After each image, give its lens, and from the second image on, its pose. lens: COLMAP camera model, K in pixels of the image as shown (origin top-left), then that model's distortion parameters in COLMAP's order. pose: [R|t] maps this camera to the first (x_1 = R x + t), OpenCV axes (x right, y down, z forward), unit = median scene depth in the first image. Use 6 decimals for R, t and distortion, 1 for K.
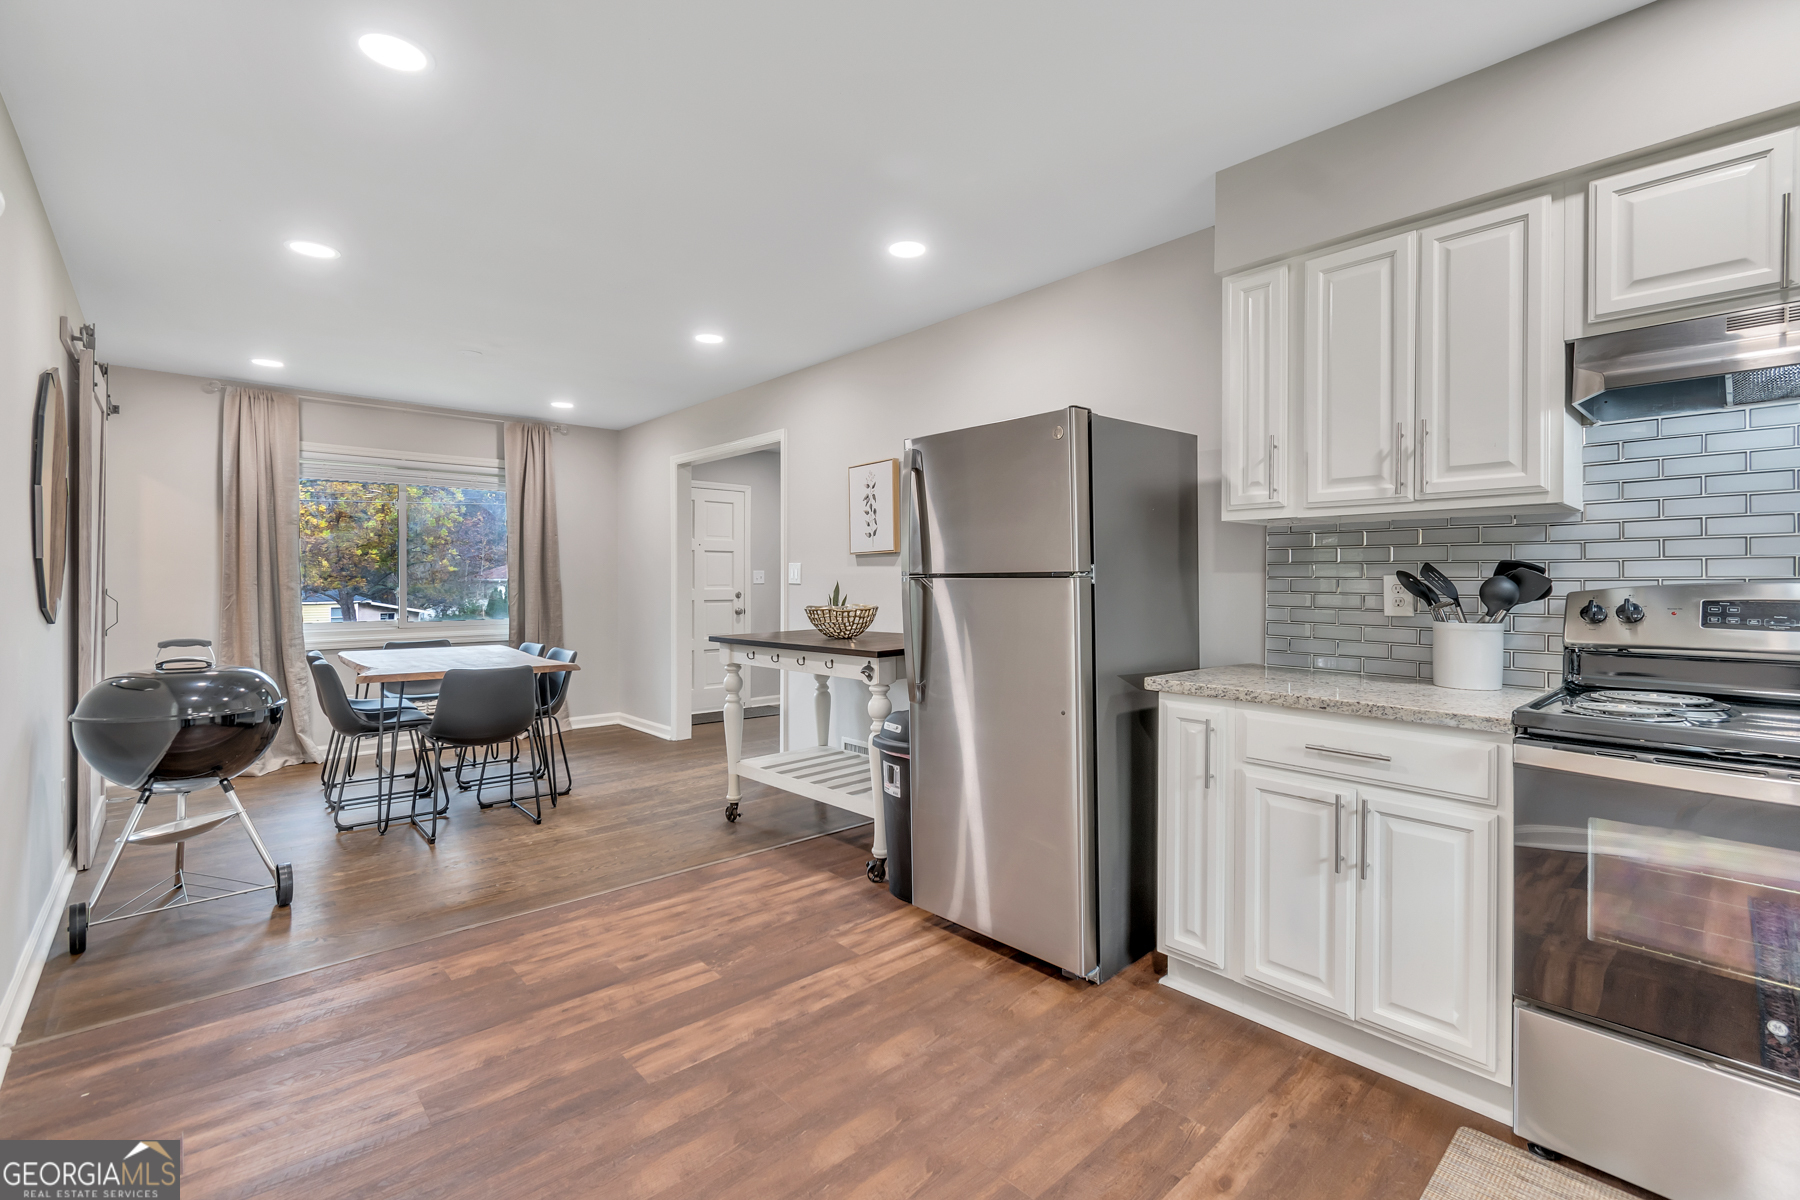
lens RADIAL K [[801.4, 0, 899.0], [0, 801.4, 581.8], [0, 0, 1]] dist [0.000398, -0.000348]
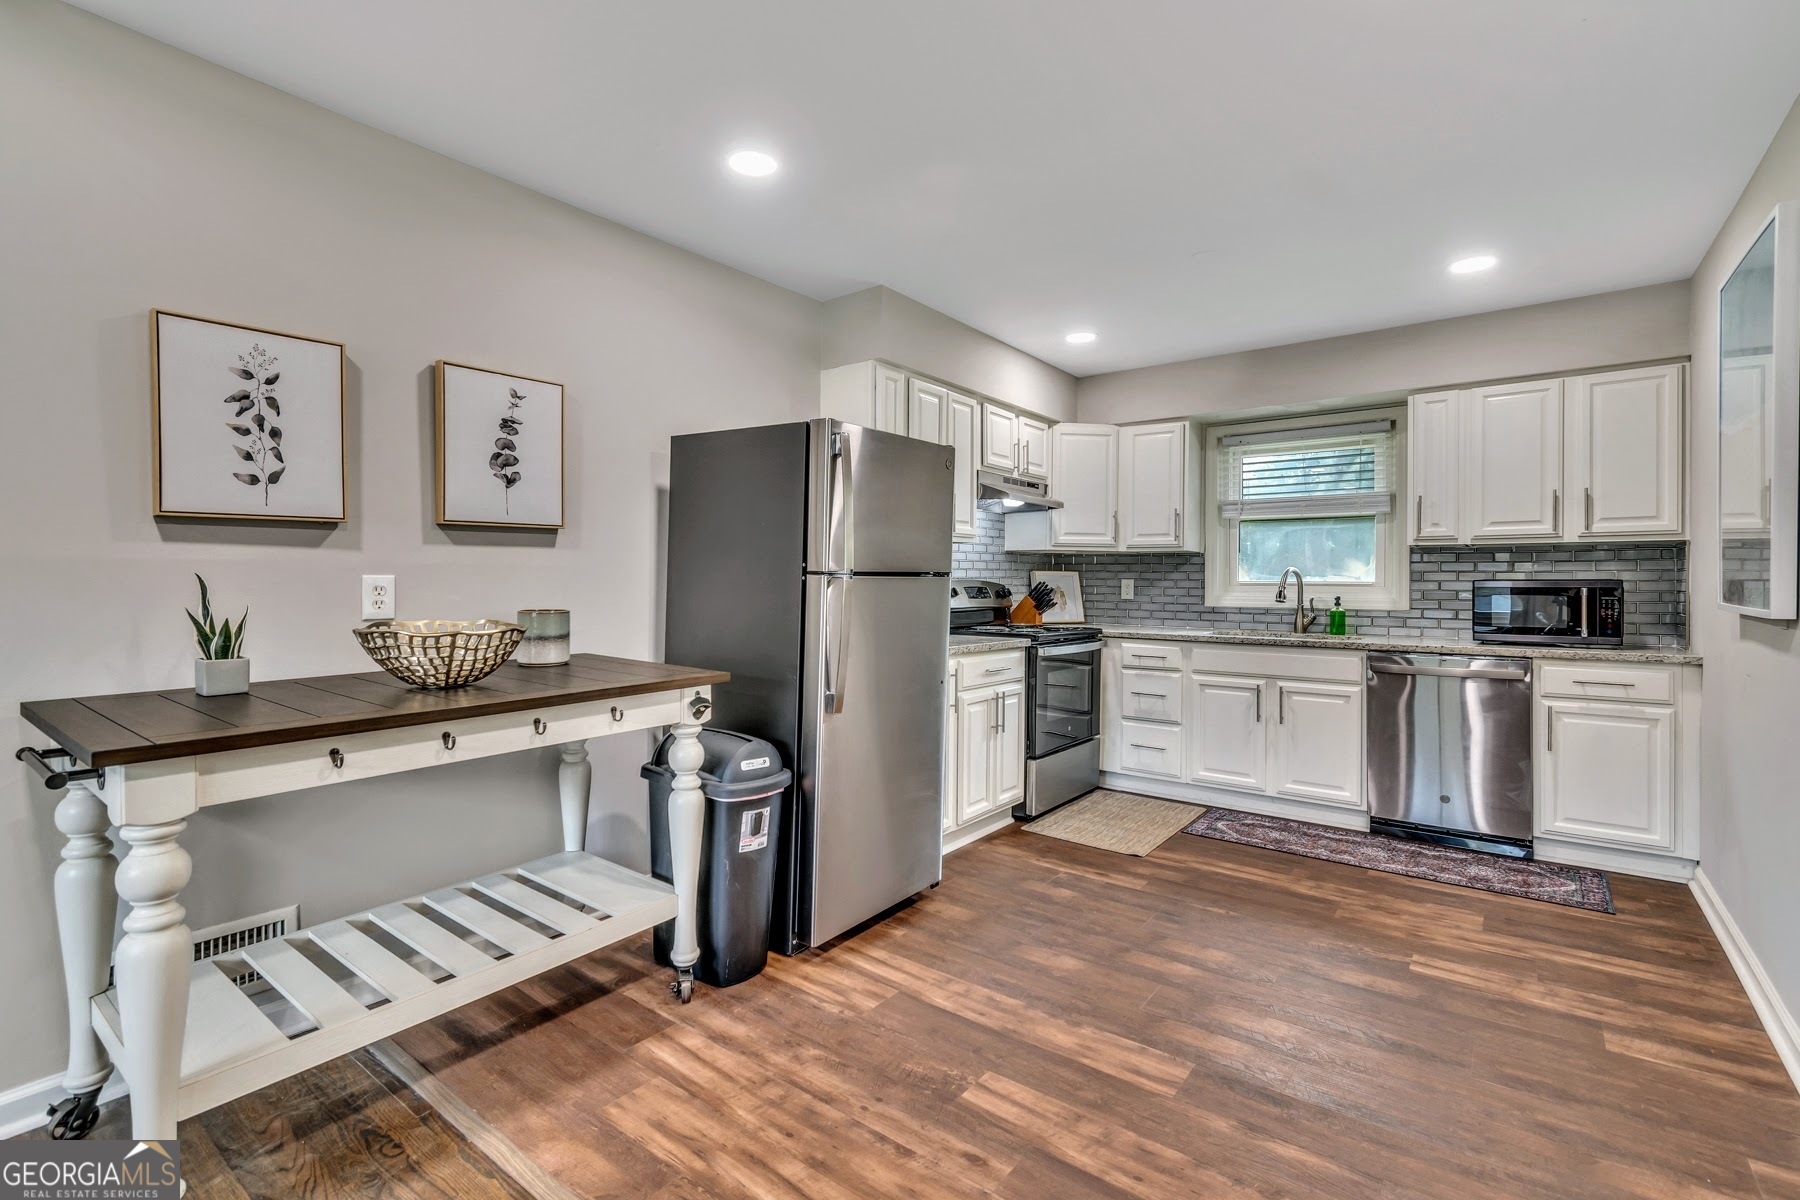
lens RADIAL K [[801.4, 0, 899.0], [0, 801.4, 581.8], [0, 0, 1]] dist [0.000398, -0.000348]
pose [[-0.175983, -0.008670, 0.984355, -0.961434], [-0.004528, 0.999958, 0.007998, -0.005688], [-0.984383, -0.003049, -0.176015, 1.189464]]
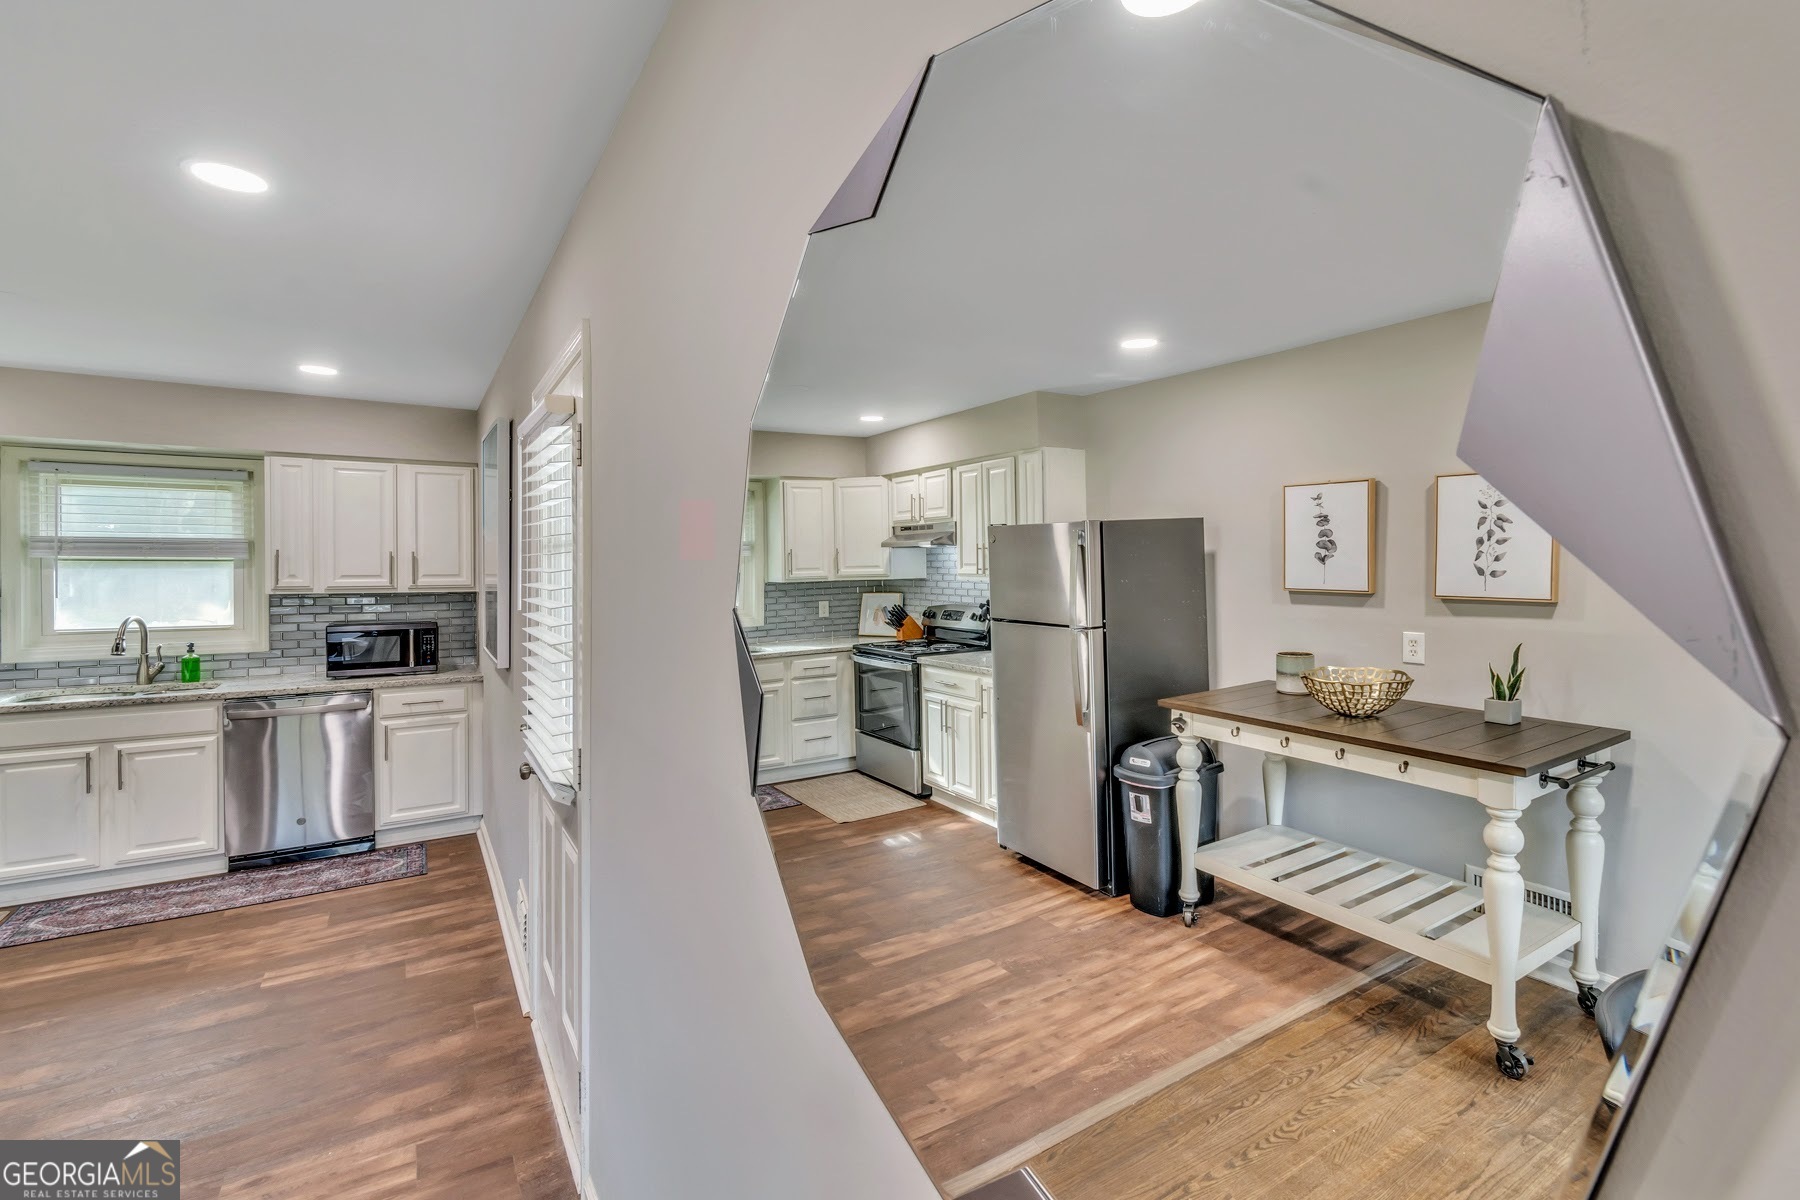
lens RADIAL K [[801.4, 0, 899.0], [0, 801.4, 581.8], [0, 0, 1]] dist [0.000398, -0.000348]
pose [[-0.984398, -0.014981, 0.175320, -1.203463], [-0.012726, 0.999821, 0.013981, -0.135954], [-0.175498, 0.011532, -0.984412, 1.363583]]
